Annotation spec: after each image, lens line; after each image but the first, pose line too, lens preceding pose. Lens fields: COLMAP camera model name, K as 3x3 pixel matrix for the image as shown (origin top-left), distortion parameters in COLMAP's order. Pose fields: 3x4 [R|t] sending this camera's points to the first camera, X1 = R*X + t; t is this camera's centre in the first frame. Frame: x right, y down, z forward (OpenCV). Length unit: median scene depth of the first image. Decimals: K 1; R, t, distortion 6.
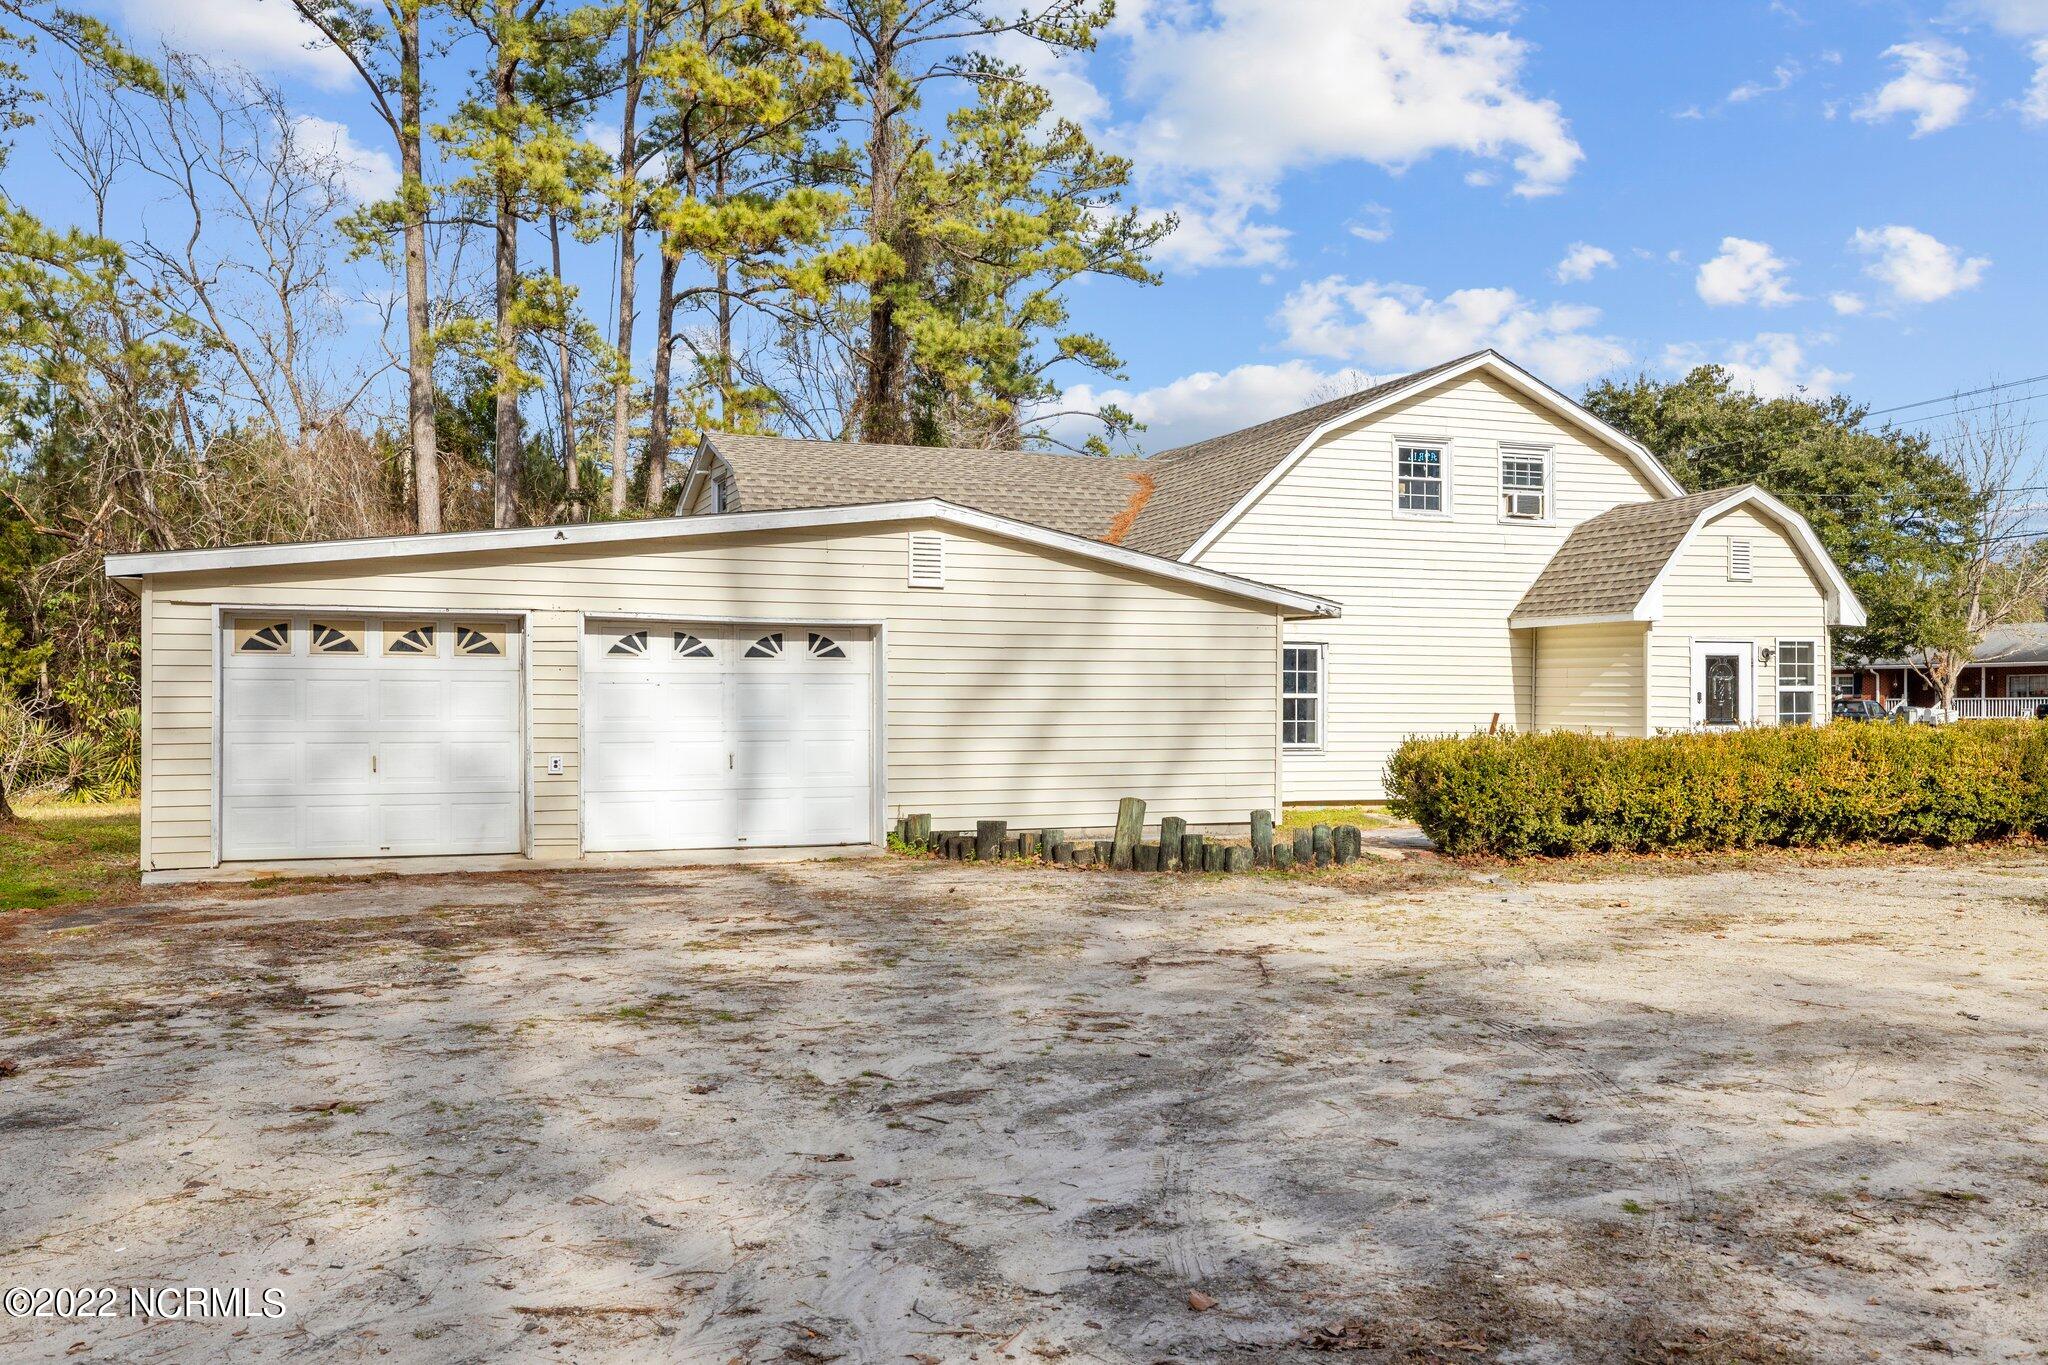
lens RADIAL K [[1831.4, 0, 1027.3], [0, 1831.4, 722.6], [0, 0, 1]] dist [-0.004594, 0.008807]
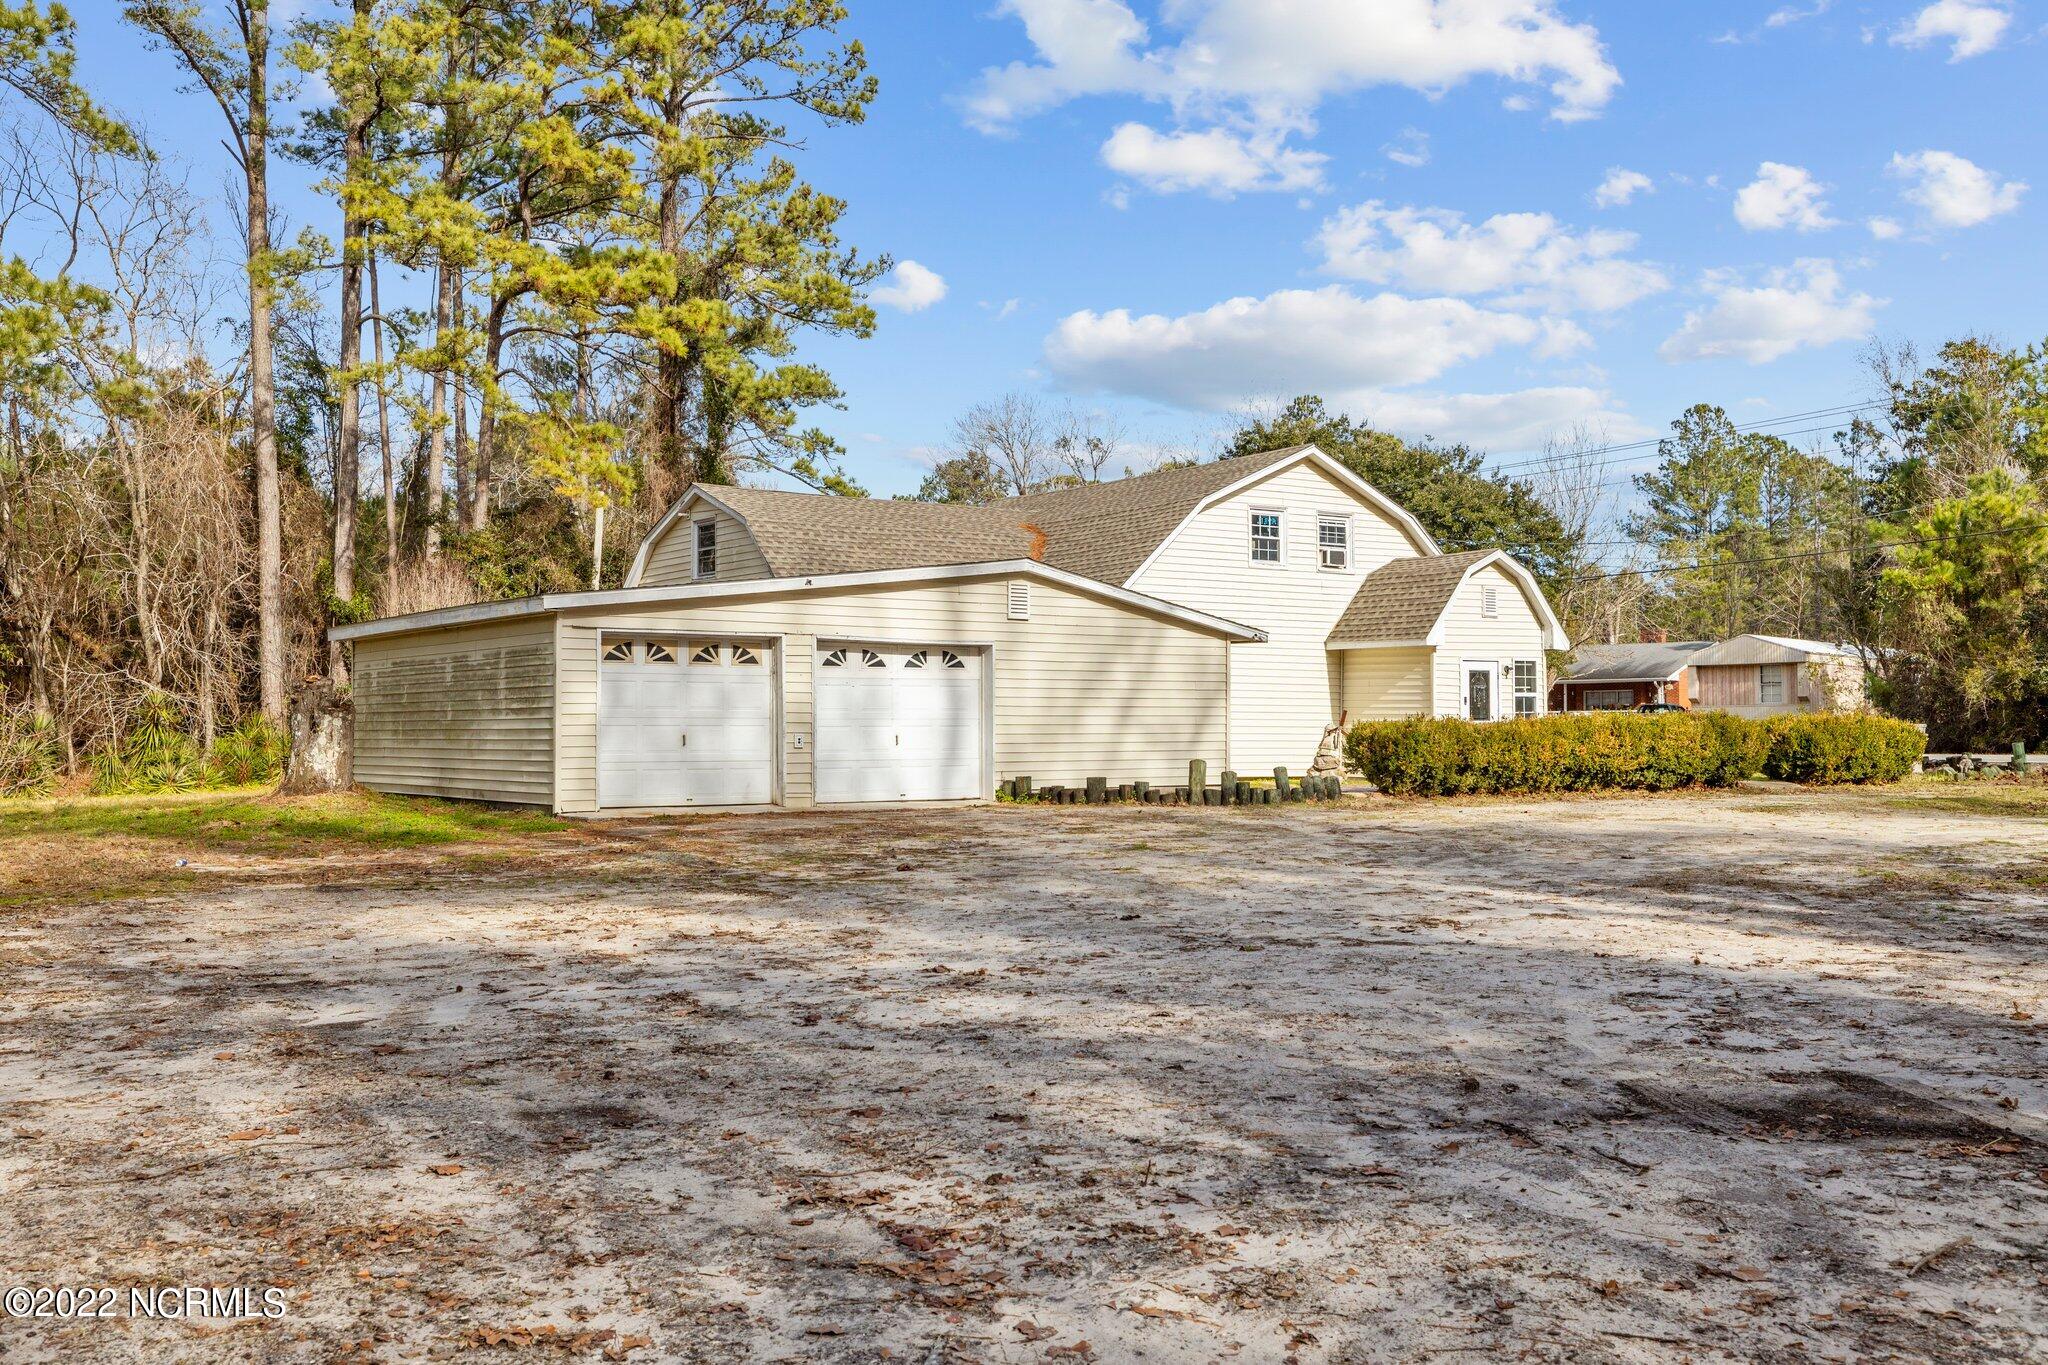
lens RADIAL K [[2060.4, 0, 1022.3], [0, 2060.4, 681.7], [0, 0, 1]] dist [-0.010249, 0.000000]
pose [[0.968827, 0.004159, 0.247703, -0.341879], [0.003521, 0.999527, -0.030552, 0.018370], [-0.247713, 0.030471, 0.968354, -0.427515]]
